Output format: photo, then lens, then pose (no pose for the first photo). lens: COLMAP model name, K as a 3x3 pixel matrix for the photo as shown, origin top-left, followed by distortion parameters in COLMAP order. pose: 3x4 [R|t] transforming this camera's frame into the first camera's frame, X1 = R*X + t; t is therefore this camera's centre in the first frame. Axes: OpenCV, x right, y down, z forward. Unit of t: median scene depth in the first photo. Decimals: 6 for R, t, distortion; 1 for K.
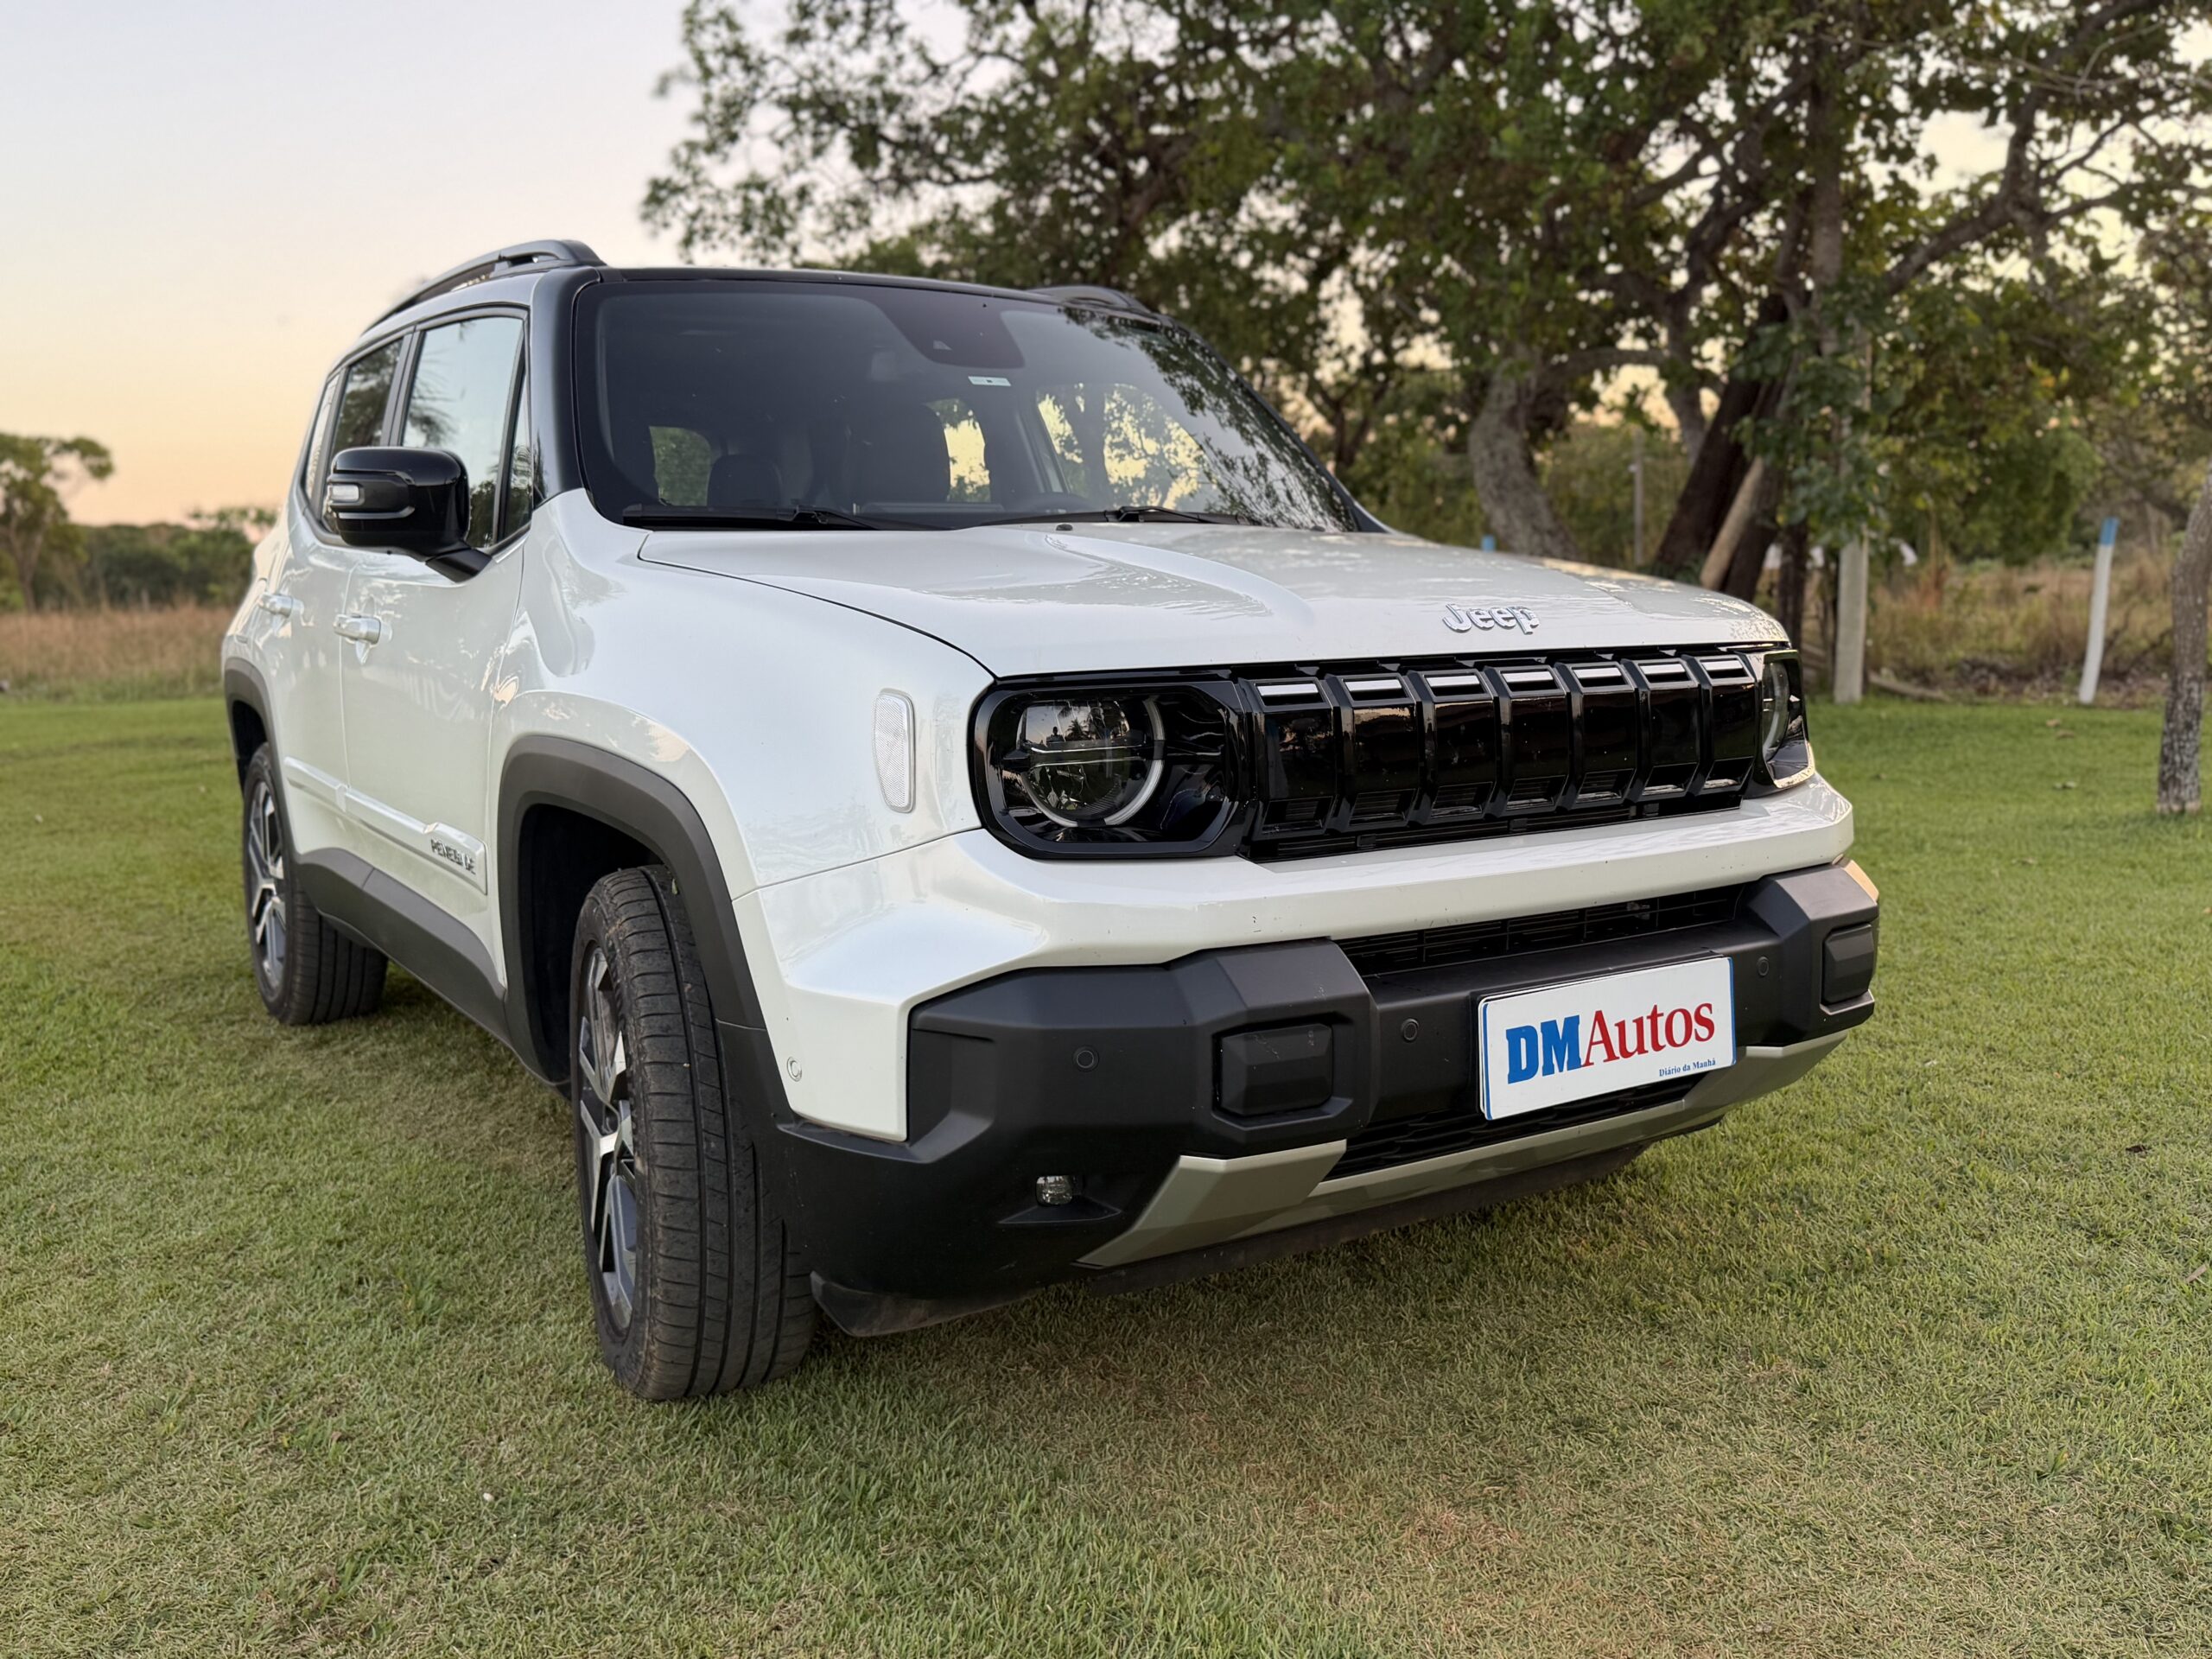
lens RADIAL K [[1898.6, 0, 1126.0], [0, 1898.6, 820.9], [0, 0, 1]] dist [0.056921, -0.099042]
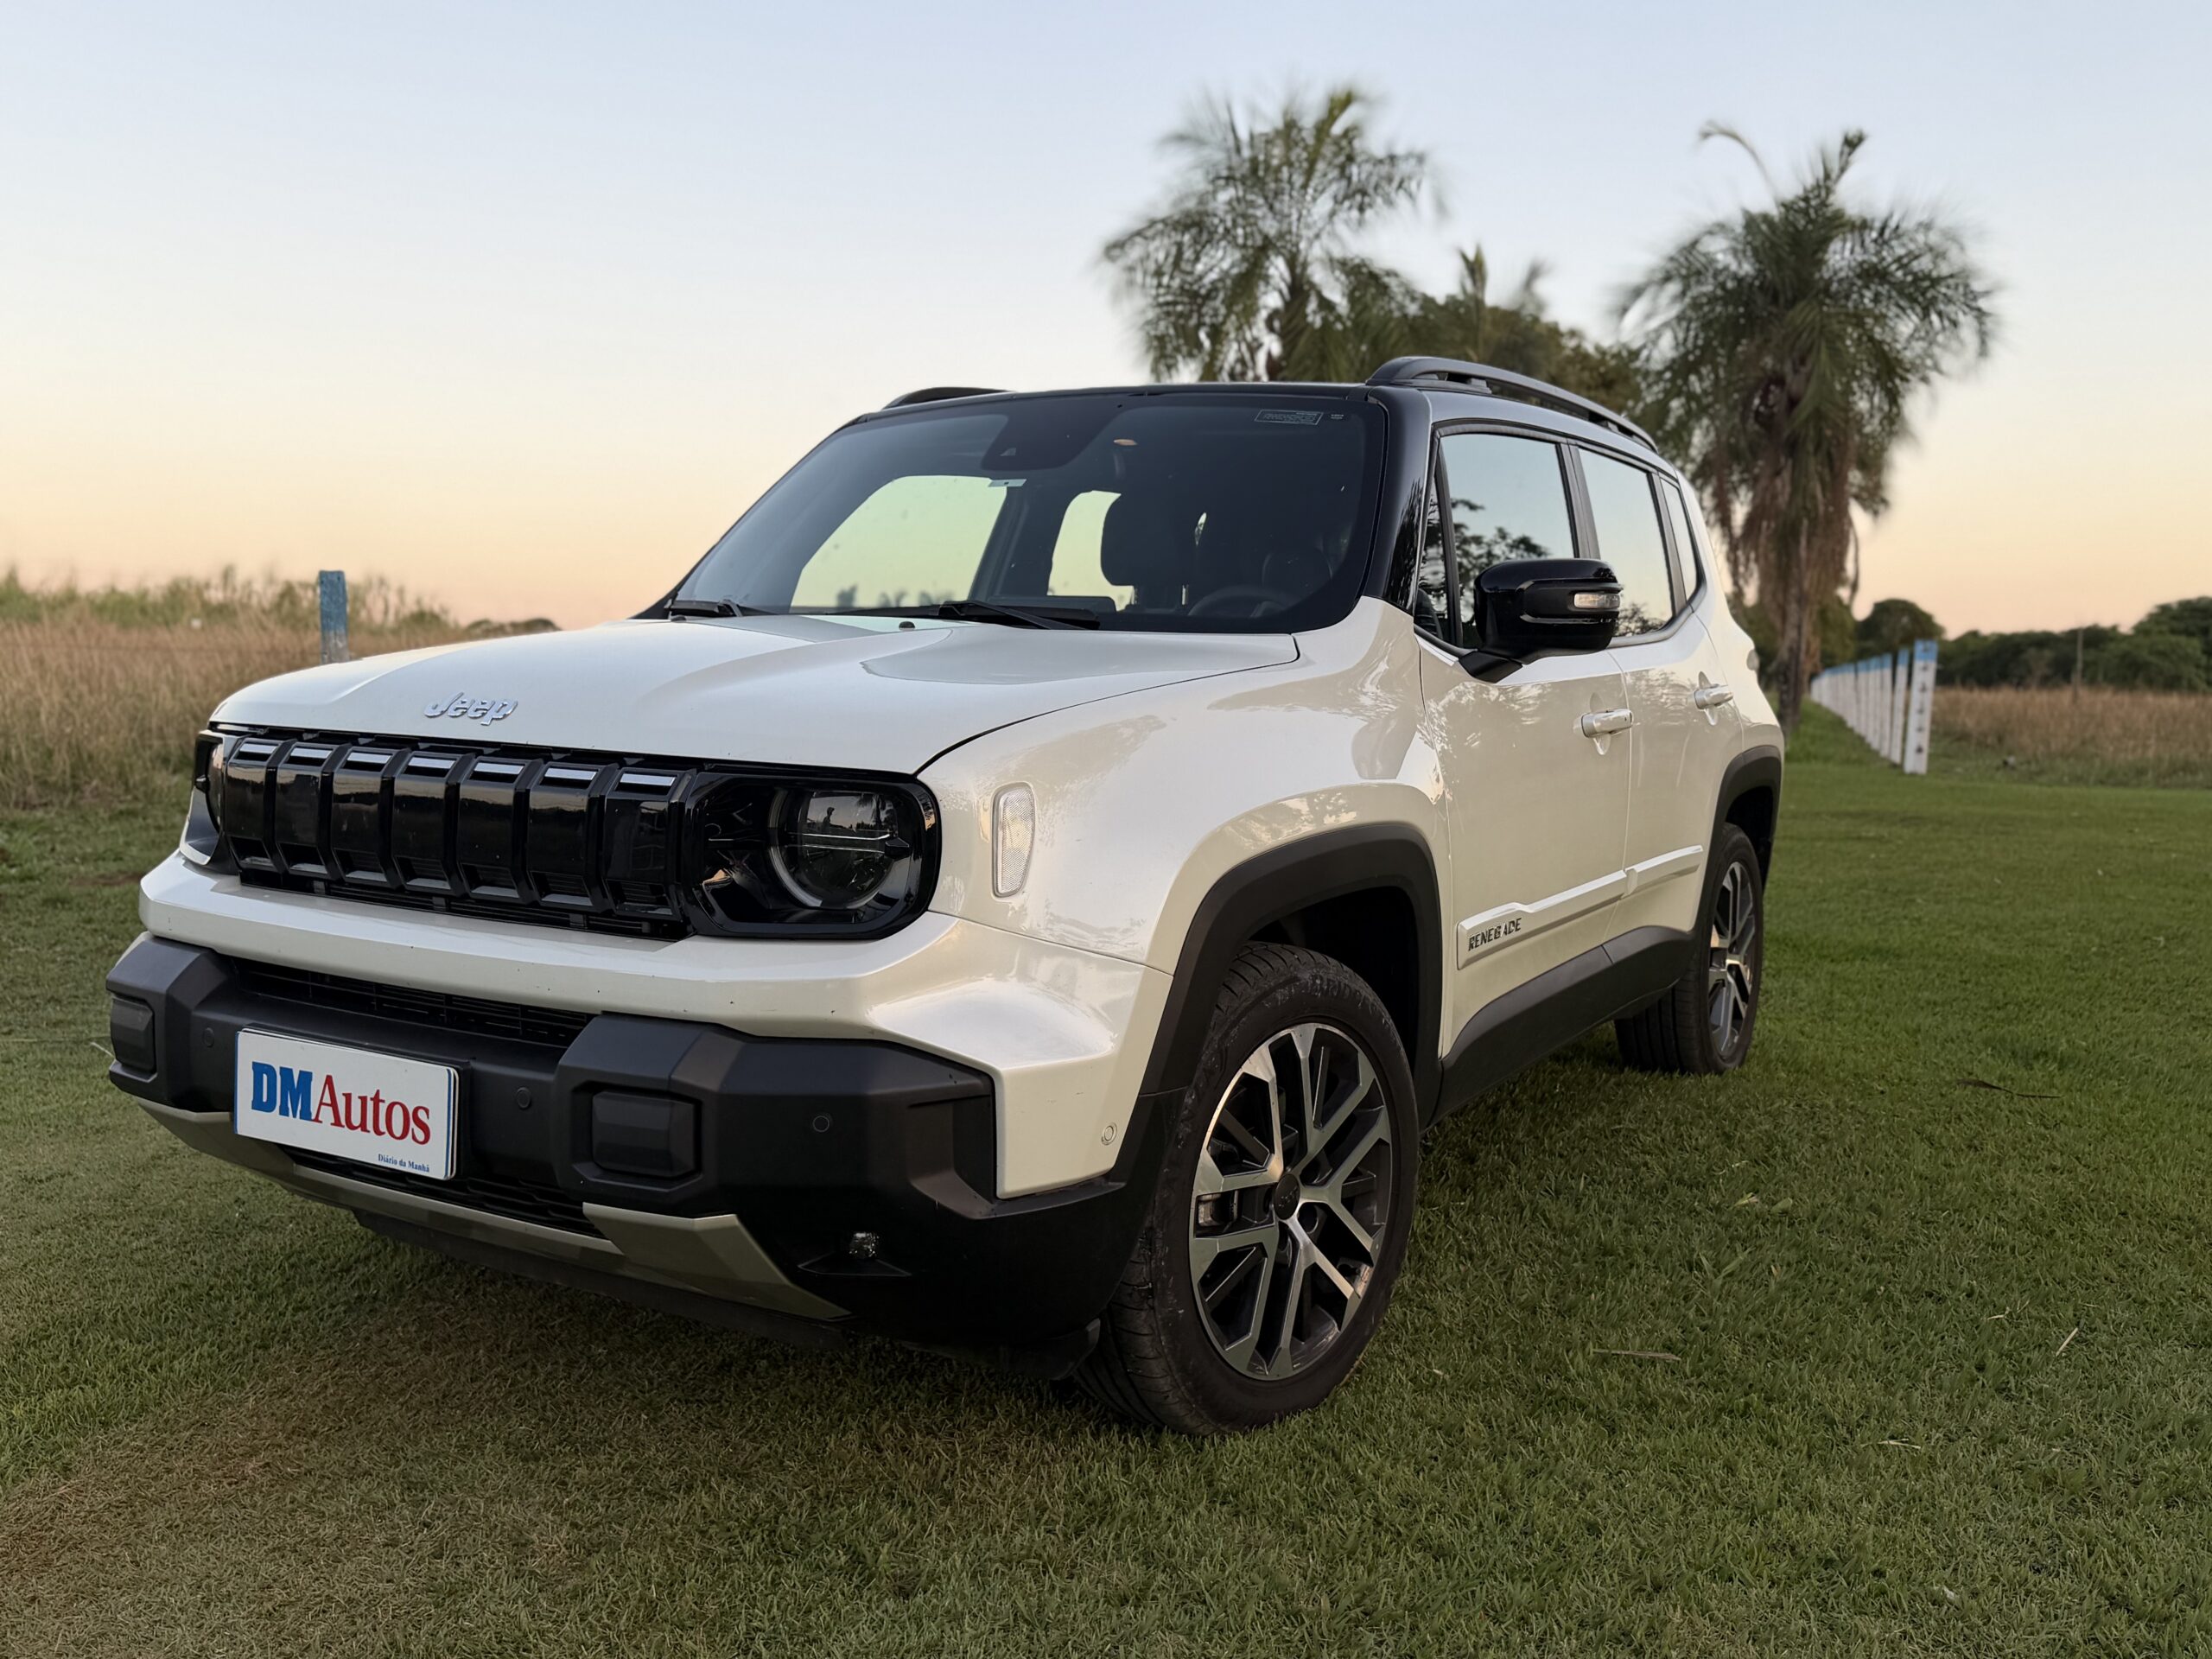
lens RADIAL K [[1842.1, 0, 1106.6], [0, 1842.1, 888.4], [0, 0, 1]] dist [0.056561, -0.000663]
pose [[0.441451, 0.136992, -0.886766, 0.345435], [-0.137317, 0.986950, 0.084110, -0.038187], [0.886716, 0.084638, 0.454502, 0.233746]]
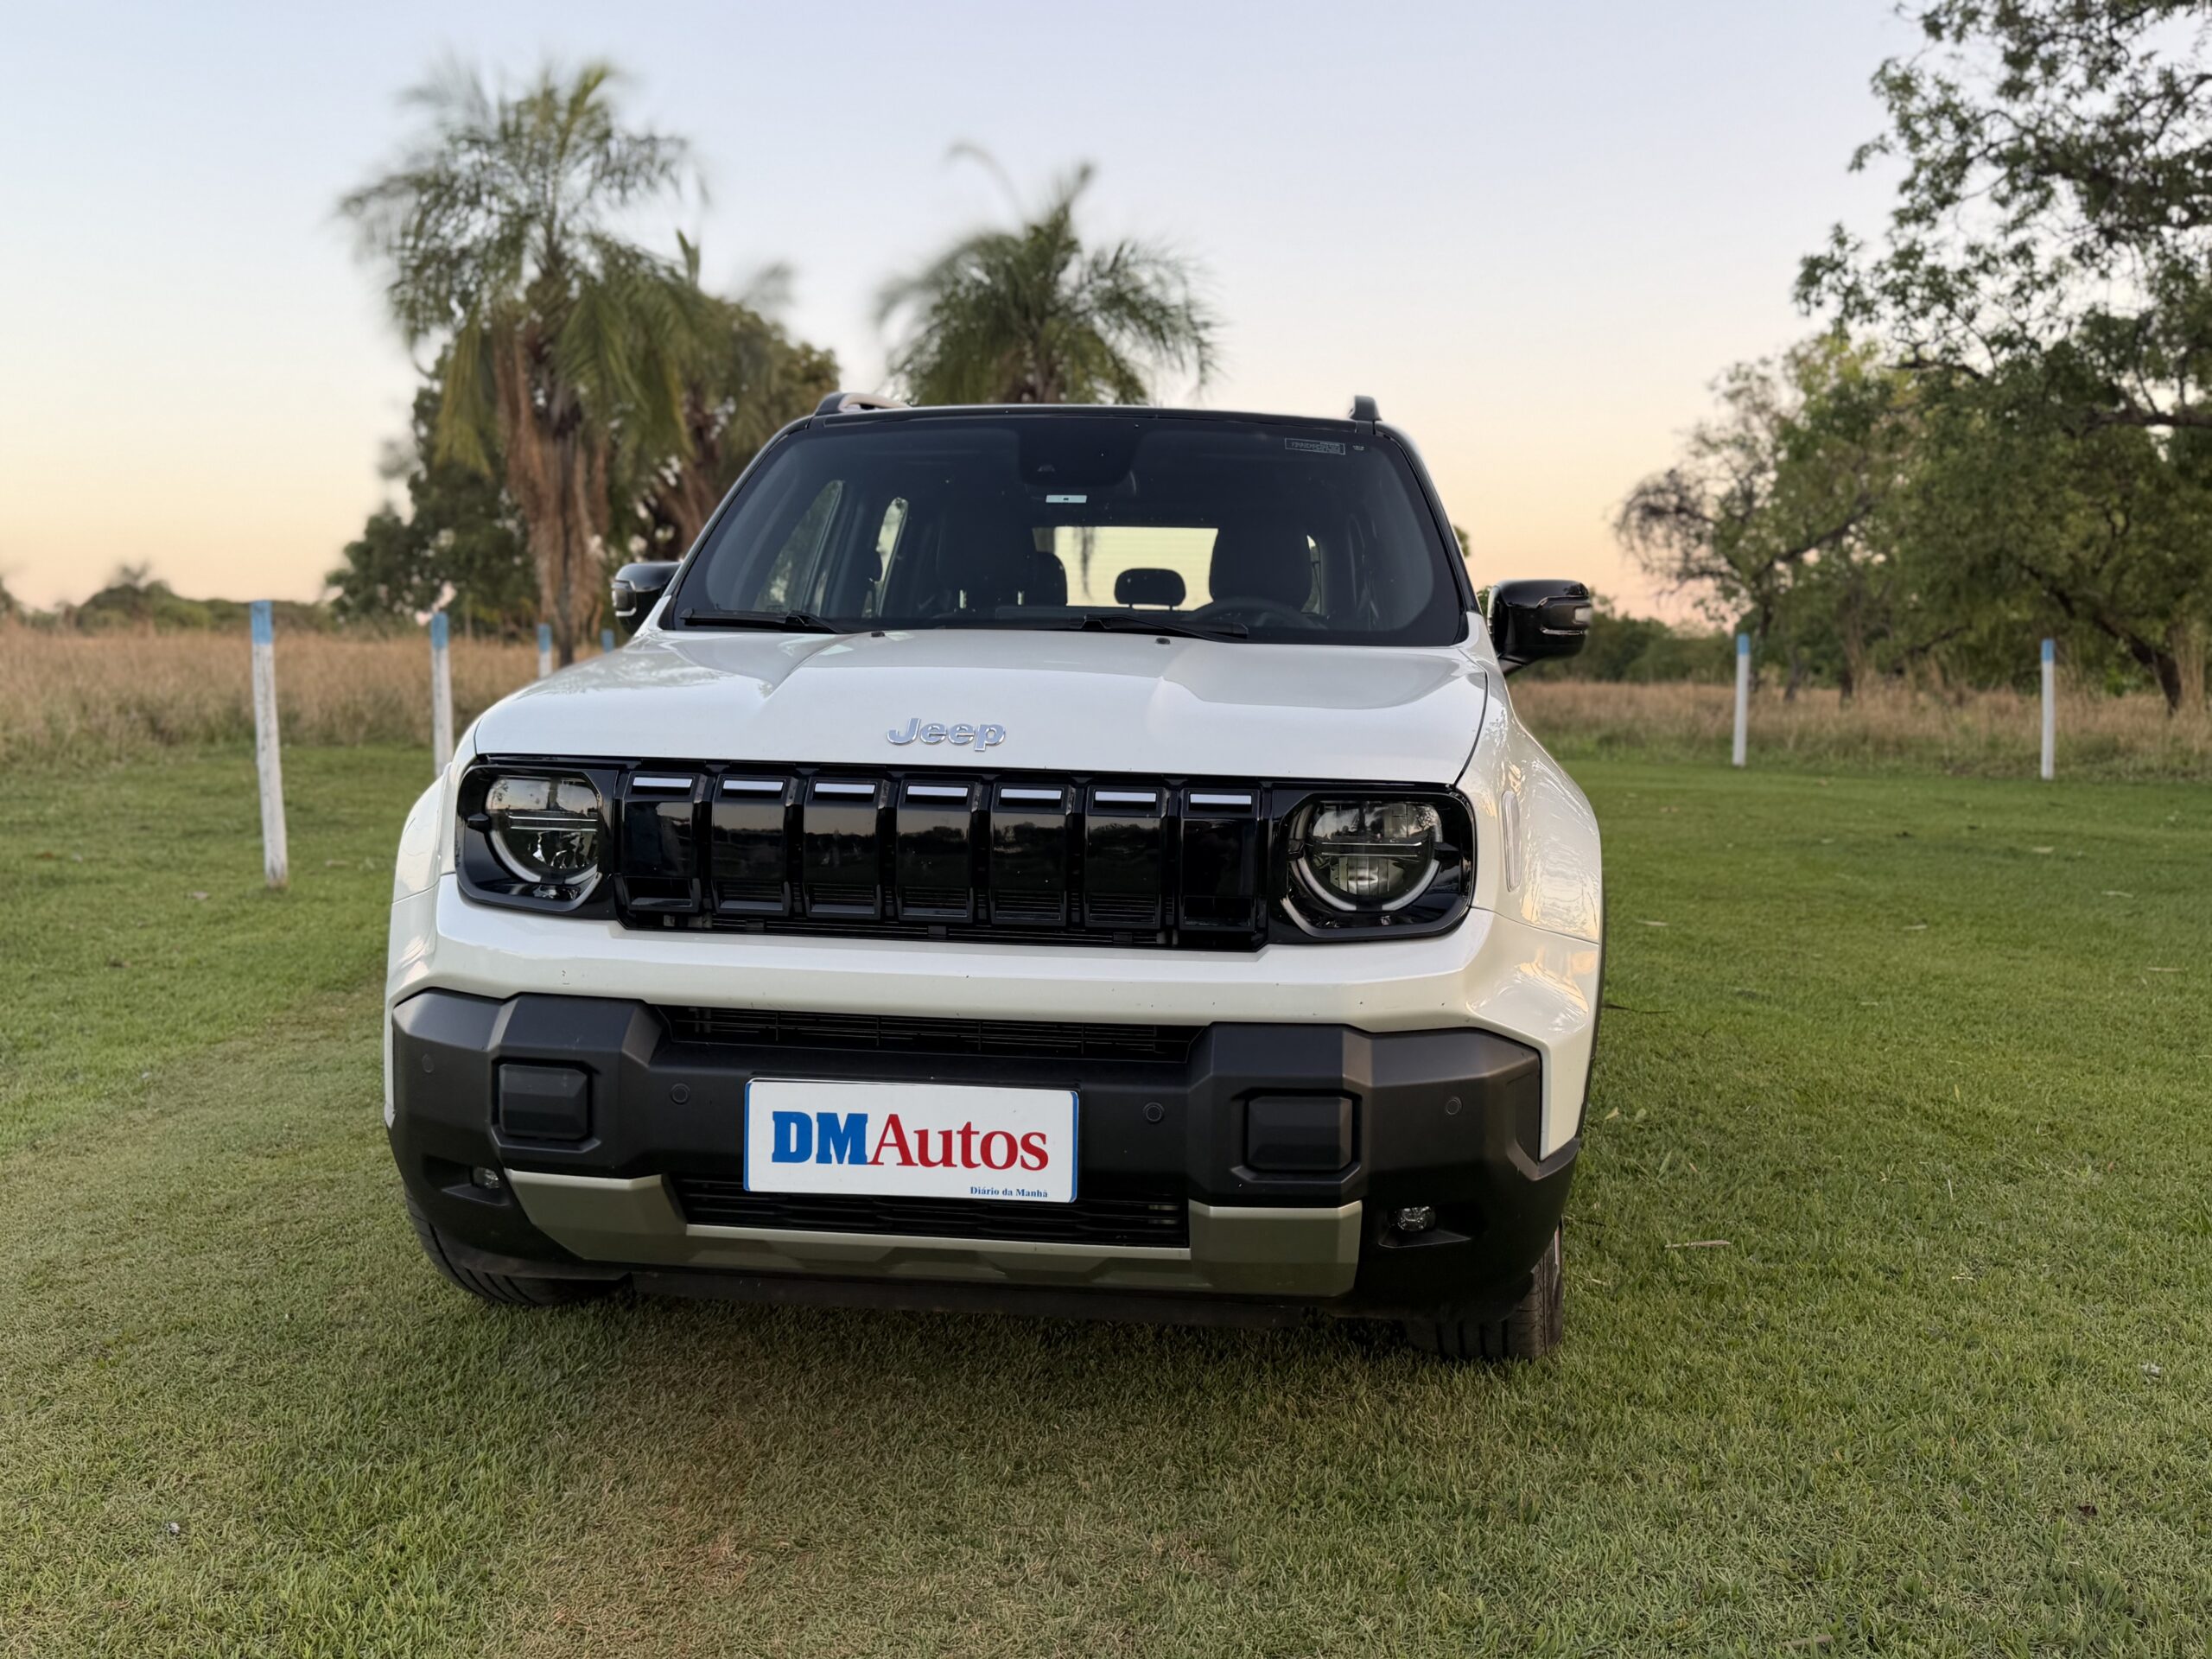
lens RADIAL K [[1898.6, 0, 1126.0], [0, 1898.6, 820.9], [0, 0, 1]] dist [0.056921, -0.099042]
pose [[0.774696, 0.081362, -0.627078, 0.252967], [-0.105735, 0.994393, -0.001605, -0.018044], [0.623431, 0.067548, 0.778955, 0.068507]]
